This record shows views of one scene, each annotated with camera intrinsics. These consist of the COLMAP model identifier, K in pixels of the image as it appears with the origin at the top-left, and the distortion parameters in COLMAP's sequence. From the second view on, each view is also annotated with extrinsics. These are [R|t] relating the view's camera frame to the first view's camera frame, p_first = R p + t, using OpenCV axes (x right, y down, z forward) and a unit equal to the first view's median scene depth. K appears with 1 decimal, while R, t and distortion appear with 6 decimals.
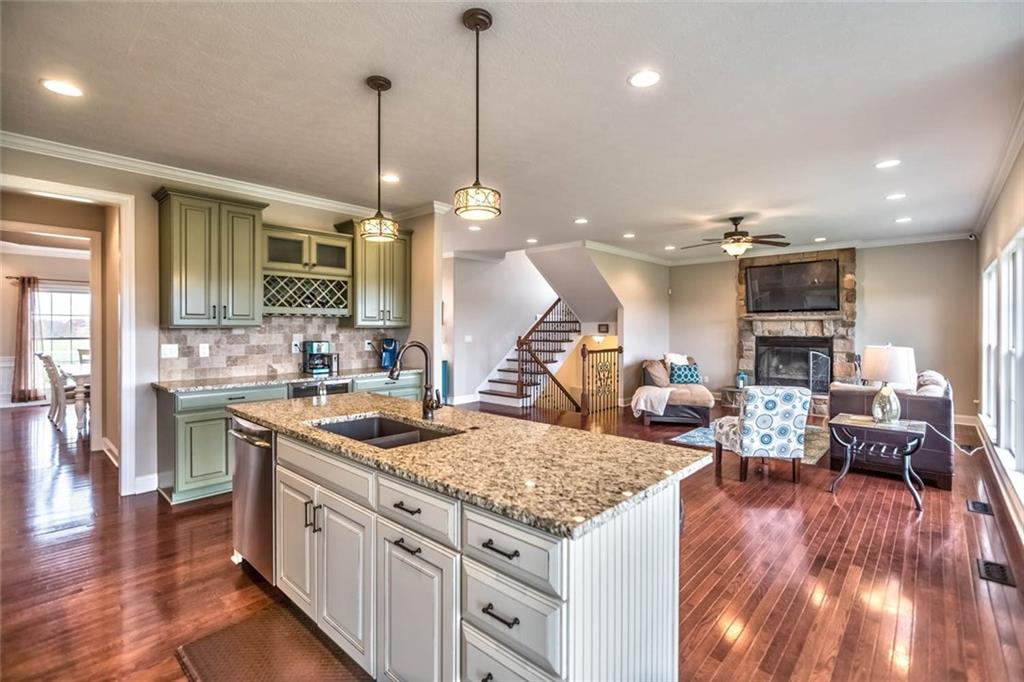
lens RADIAL K [[469.4, 0, 517.8], [0, 469.4, 330.6], [0, 0, 1]] dist [-0.000098, -0.000249]
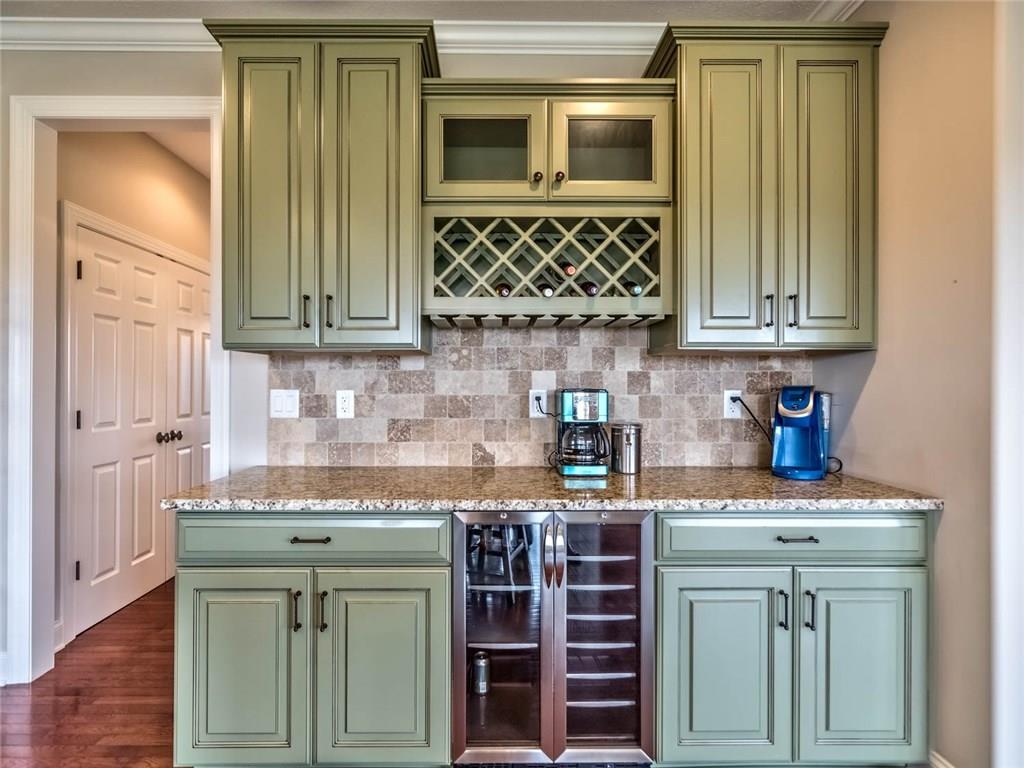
lens RADIAL K [[517.1, 0, 489.0], [0, 517.1, 382.0], [0, 0, 1]] dist [-0.004139, -0.000050]
pose [[0.677564, -0.003131, -0.735457, -0.173972], [-0.004237, 0.999958, -0.008160, 0.020861], [0.735451, 0.008646, 0.677522, 0.672783]]
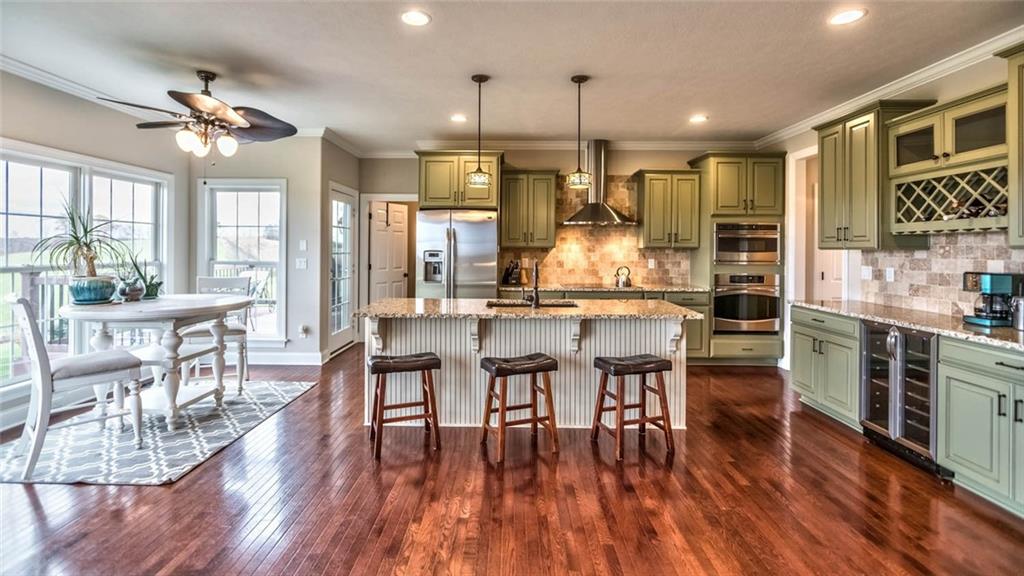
lens RADIAL K [[457.3, 0, 510.0], [0, 457.3, 246.9], [0, 0, 1]] dist [0.000254, -0.000035]
pose [[-0.744023, -0.007006, -0.668117, 0.434807], [-0.010004, 0.999950, 0.000655, -0.005036], [0.668079, 0.007171, -0.744056, 1.038276]]
